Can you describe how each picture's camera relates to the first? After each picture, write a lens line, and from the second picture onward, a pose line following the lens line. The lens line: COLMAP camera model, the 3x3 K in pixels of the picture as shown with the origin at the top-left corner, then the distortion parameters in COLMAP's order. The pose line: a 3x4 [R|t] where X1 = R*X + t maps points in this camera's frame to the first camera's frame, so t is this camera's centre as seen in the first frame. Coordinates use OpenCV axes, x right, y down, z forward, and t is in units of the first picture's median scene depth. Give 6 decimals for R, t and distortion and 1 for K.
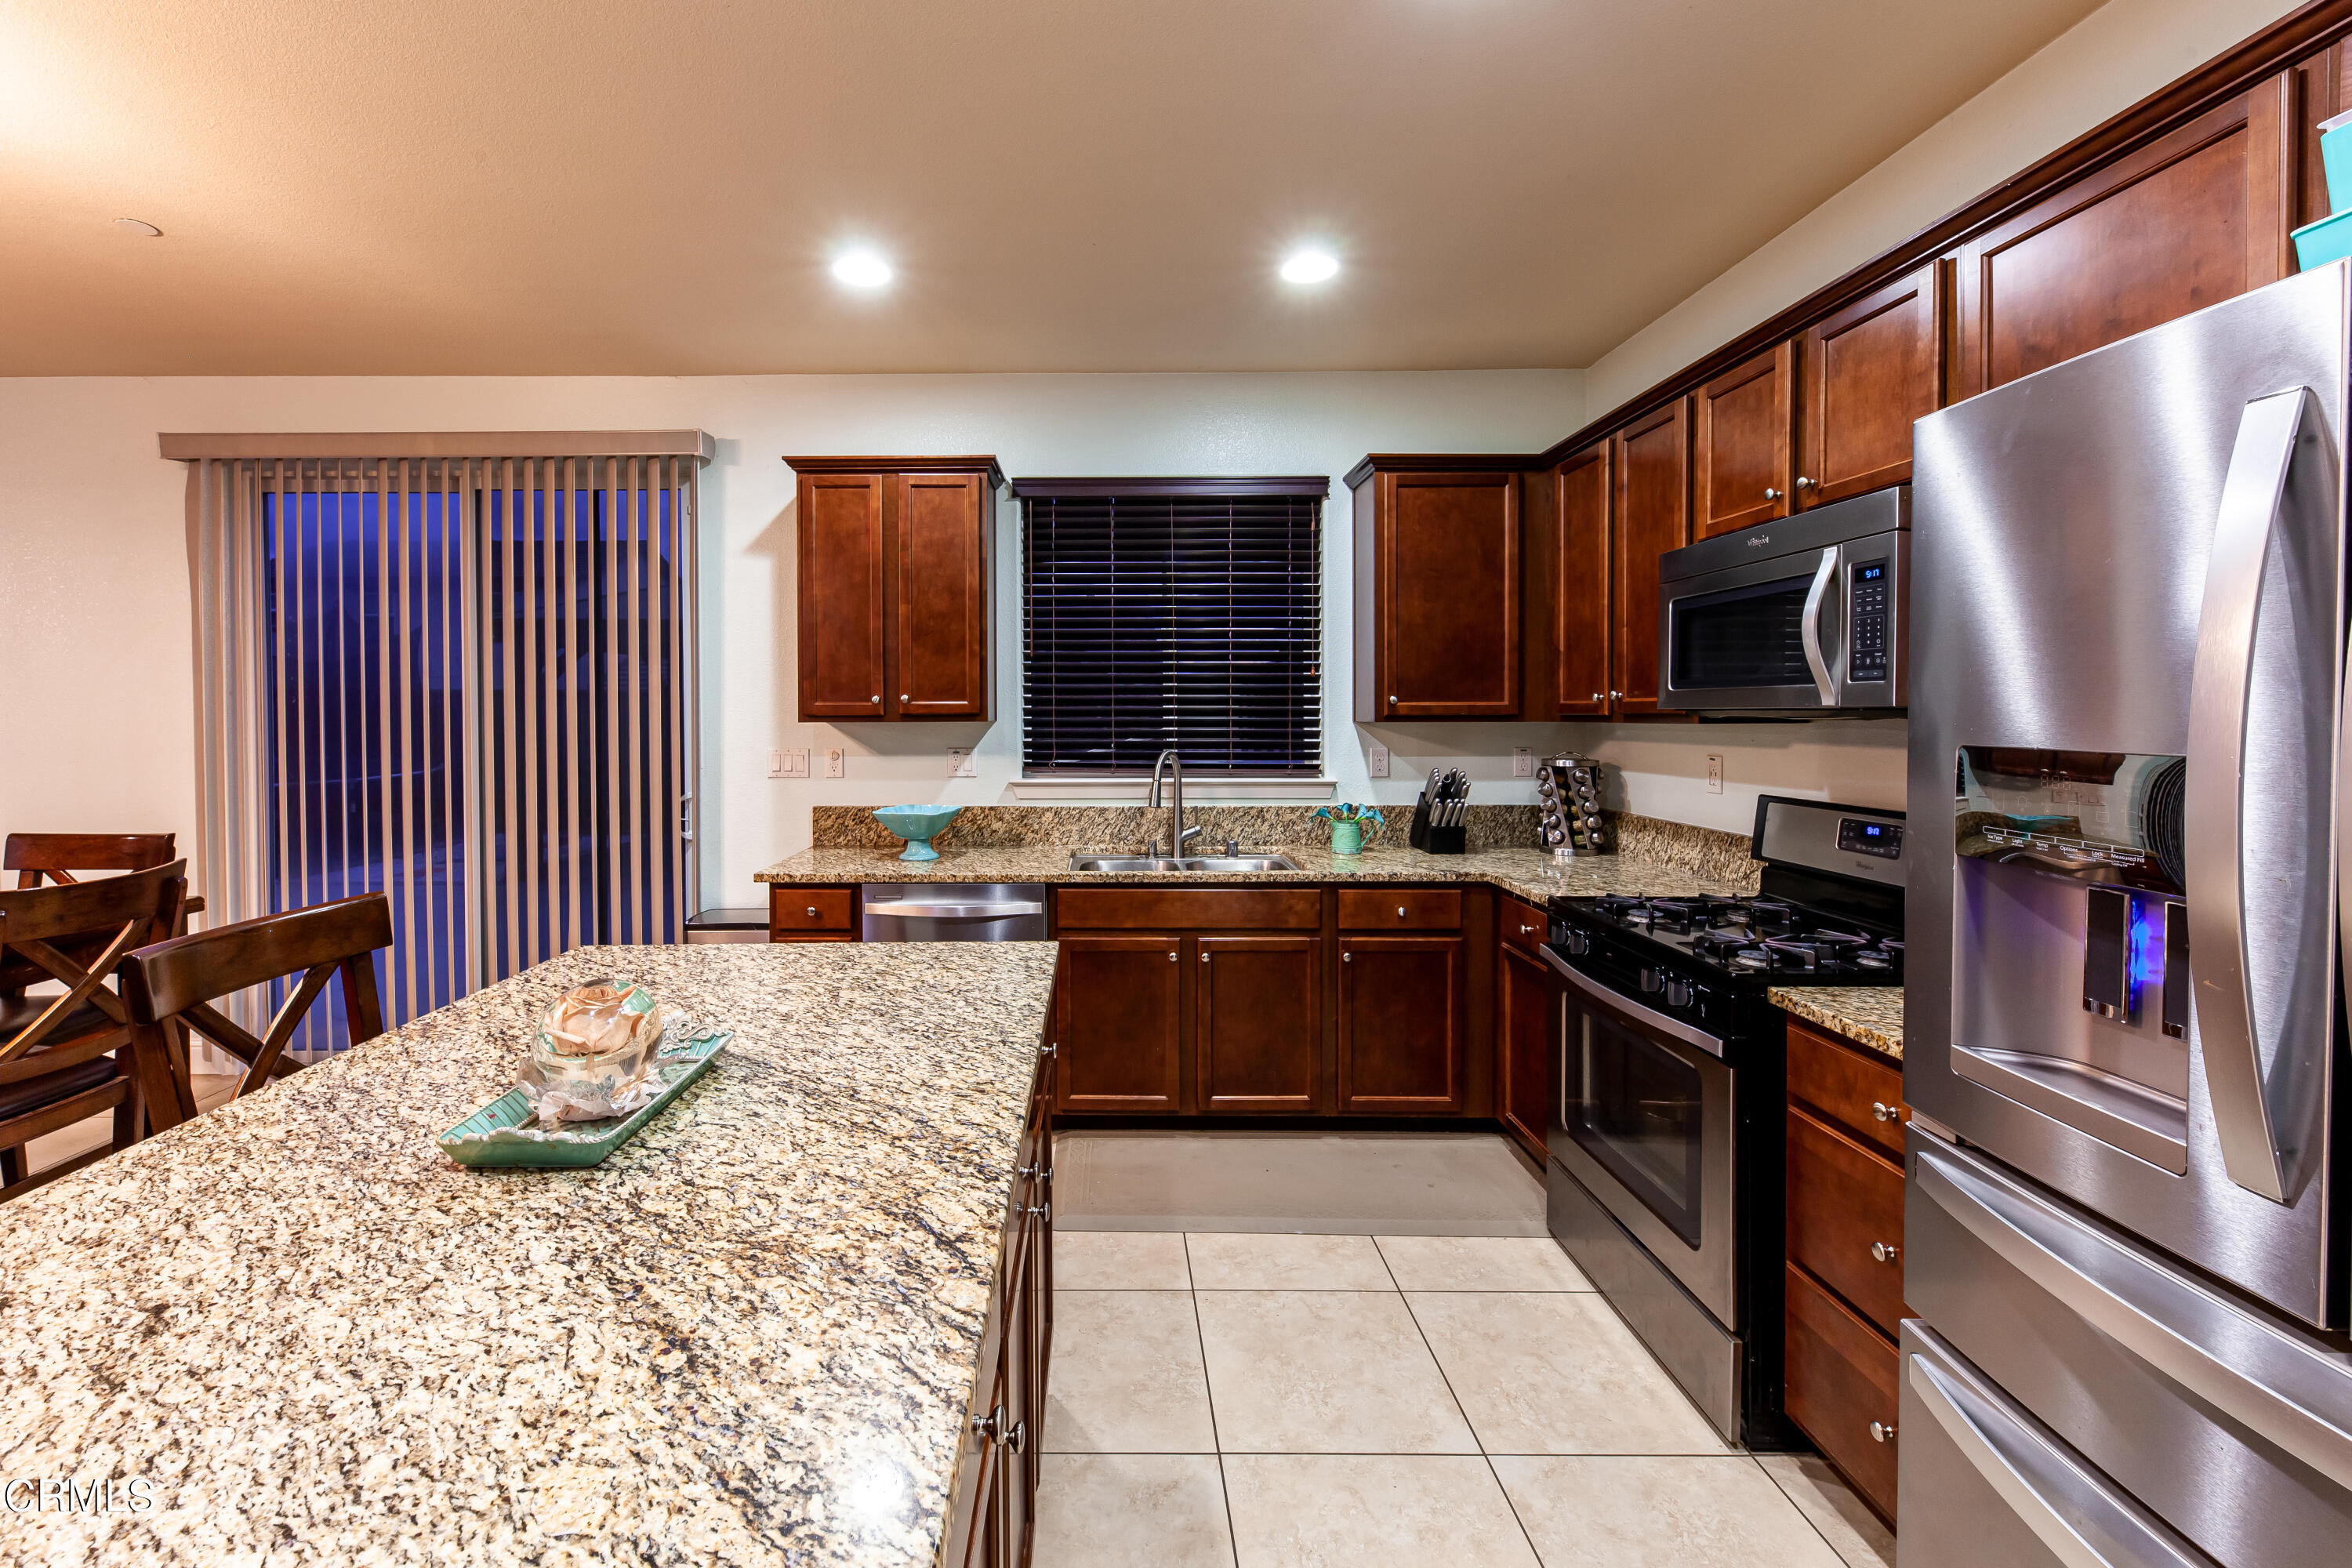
lens RADIAL K [[926.1, 0, 1098.2], [0, 926.1, 724.7], [0, 0, 1]] dist [0.009622, 0.000056]
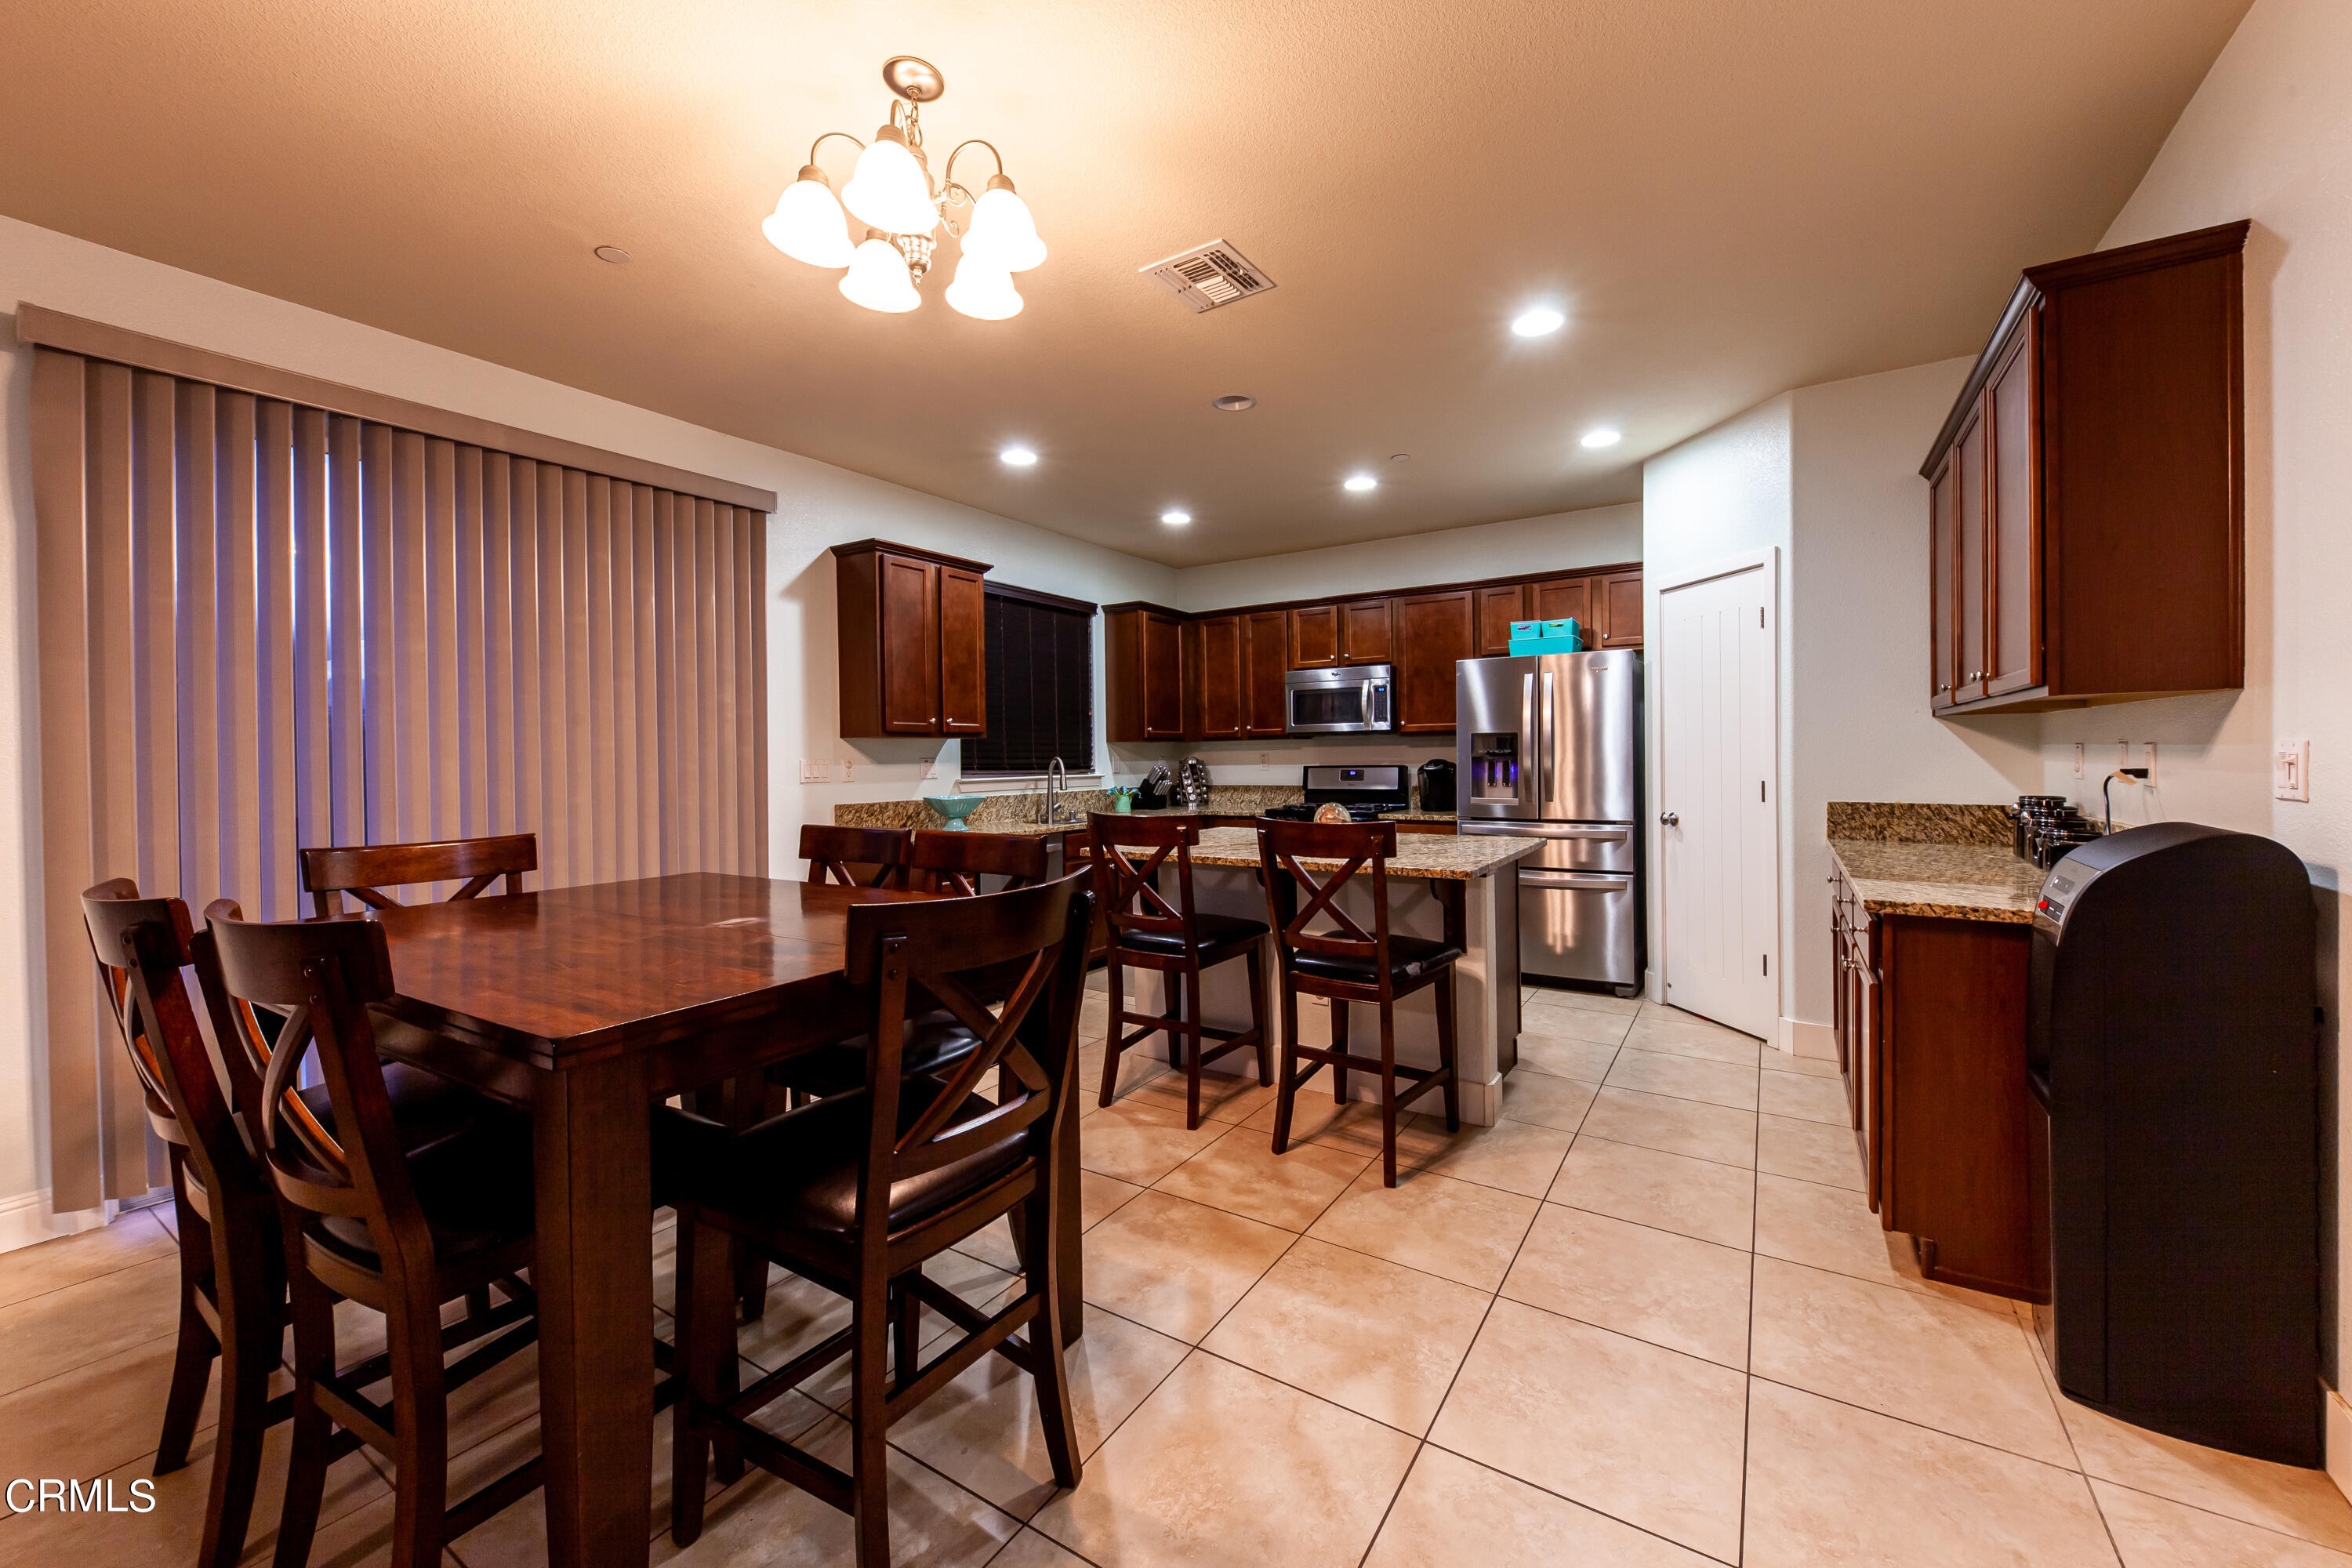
lens RADIAL K [[867.7, 0, 1221.3], [0, 867.7, 754.8], [0, 0, 1]] dist [0.002302, -0.000035]
pose [[0.531086, -0.002511, 0.847314, -1.125841], [0.022124, 0.999696, -0.010905, 0.048601], [-0.847029, 0.024537, 0.530980, -0.081732]]
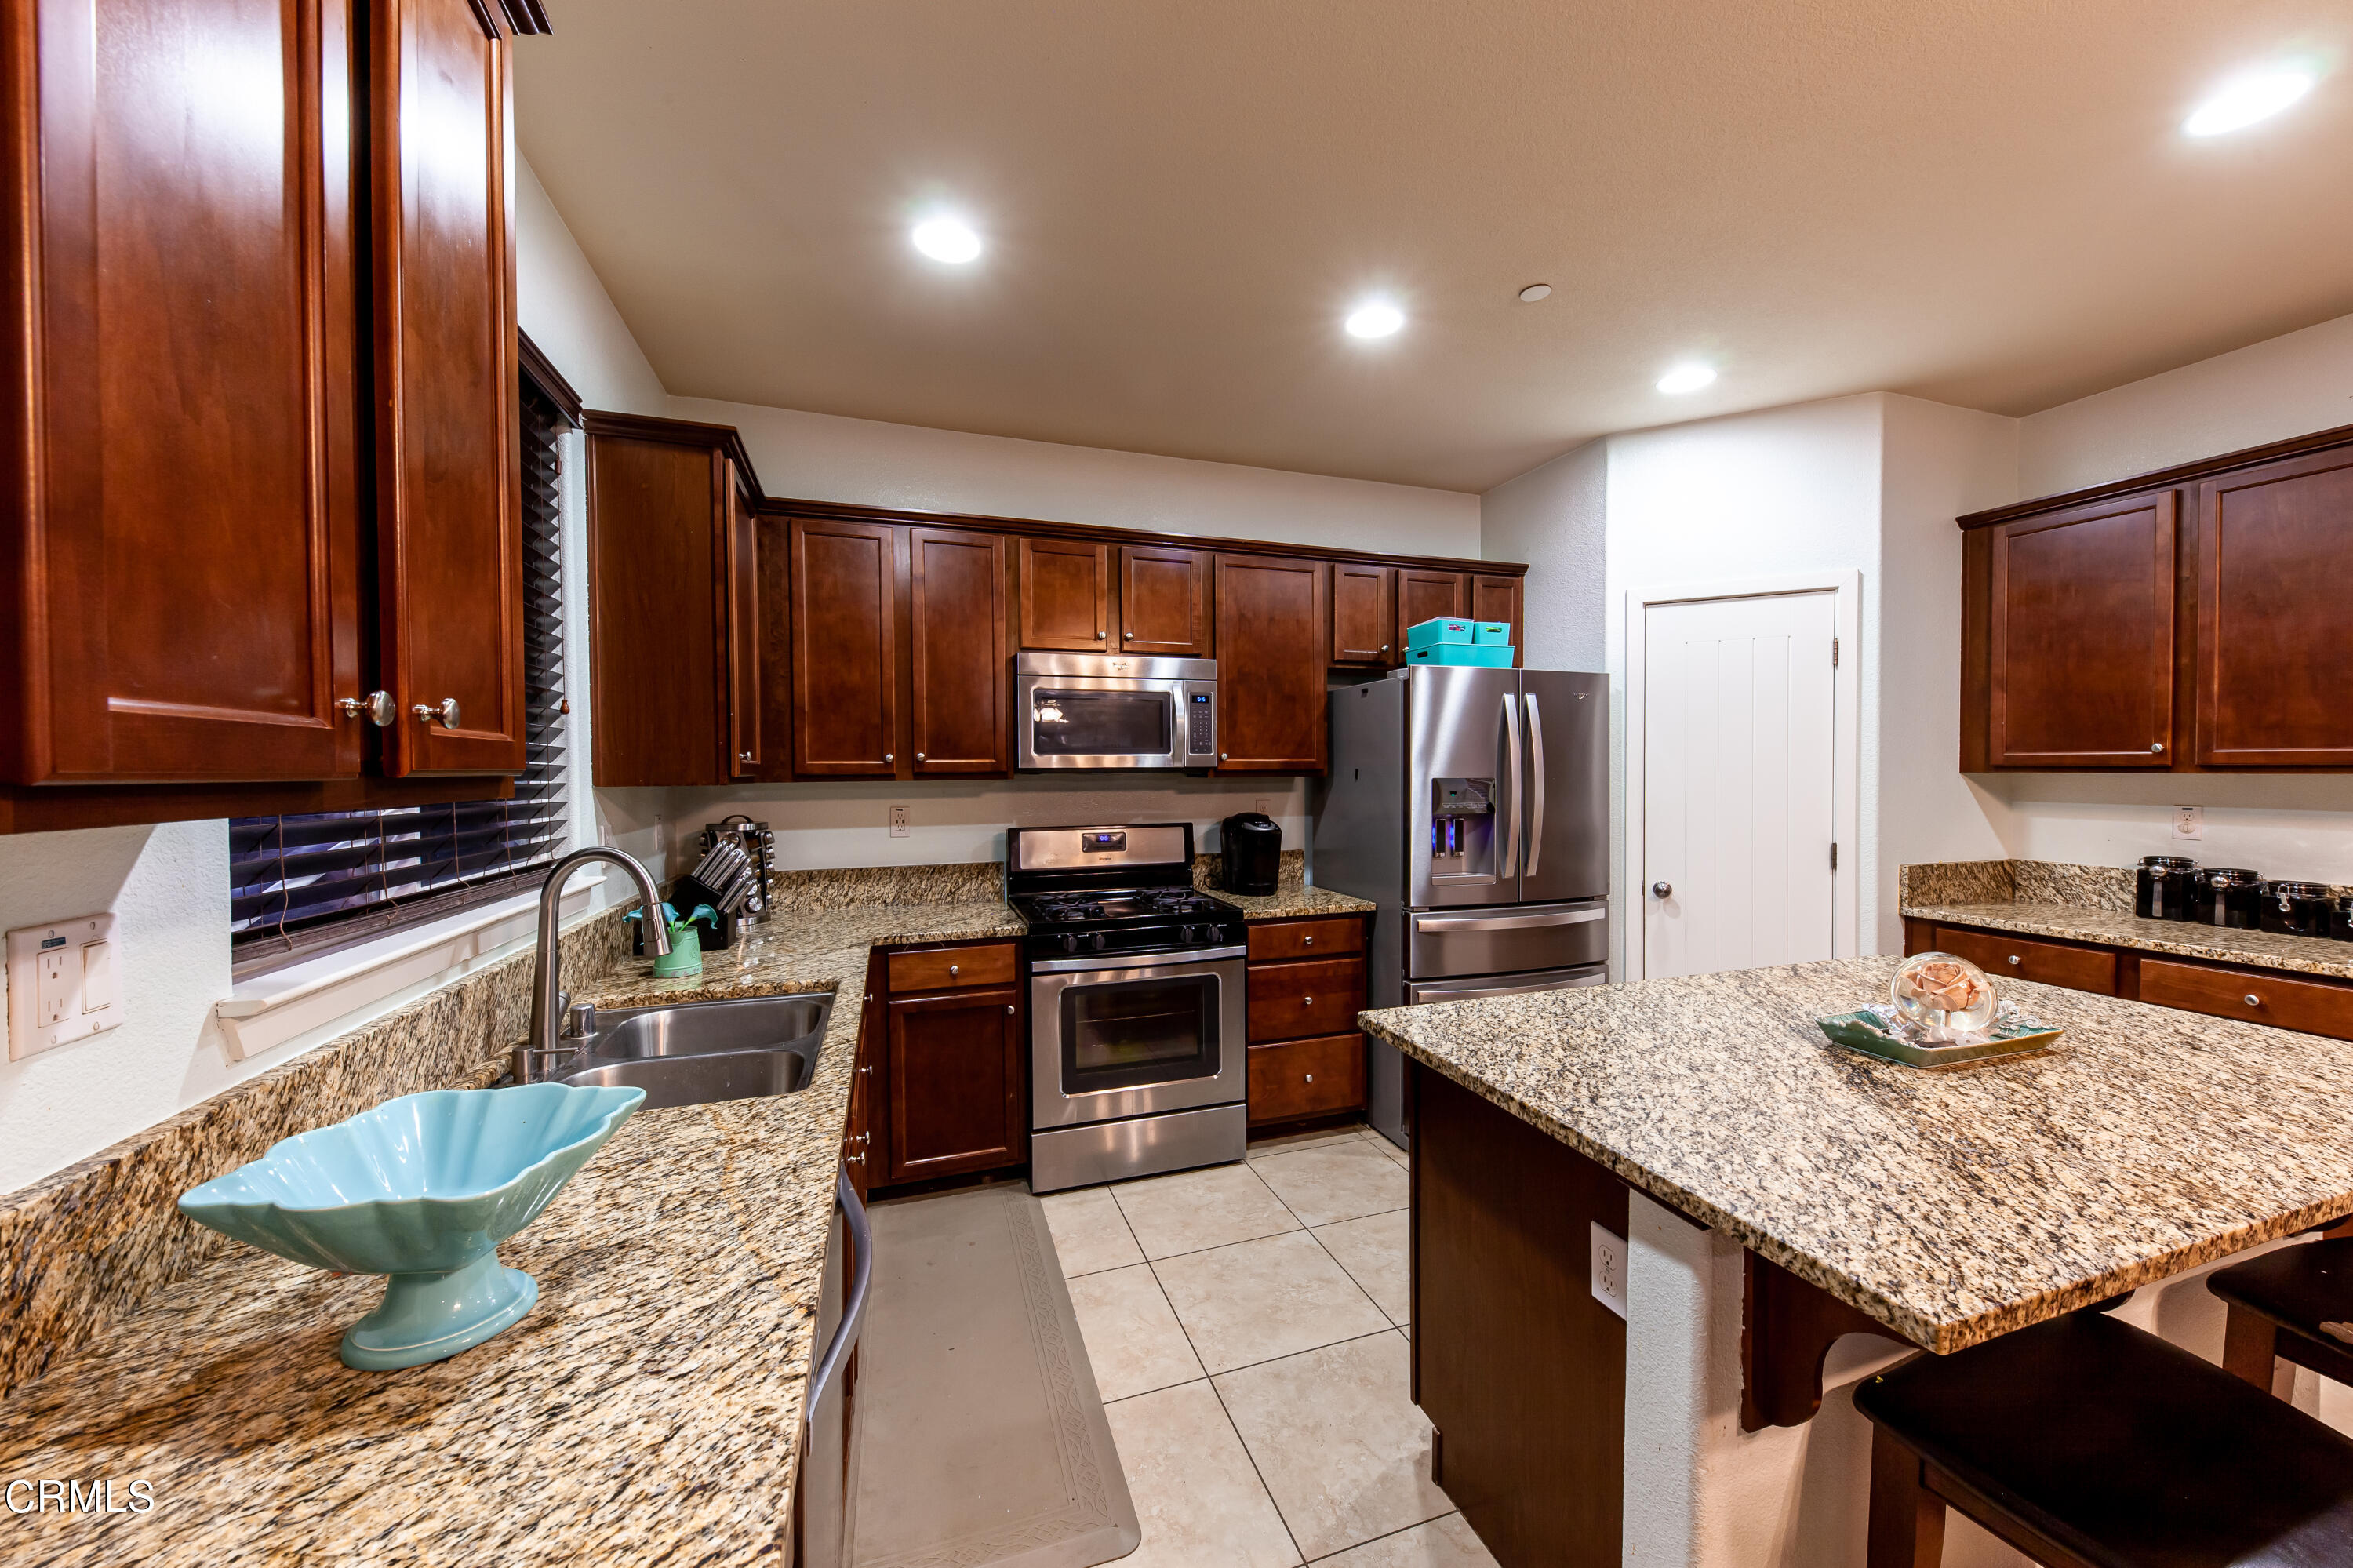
lens RADIAL K [[868.1, 0, 1193.1], [0, 868.1, 795.6], [0, 0, 1]] dist [0.002302, -0.000035]
pose [[-0.327864, -0.023447, 0.944434, -0.494174], [0.019454, 0.999312, 0.031563, -0.009793], [-0.944525, 0.028721, -0.327183, 0.878827]]
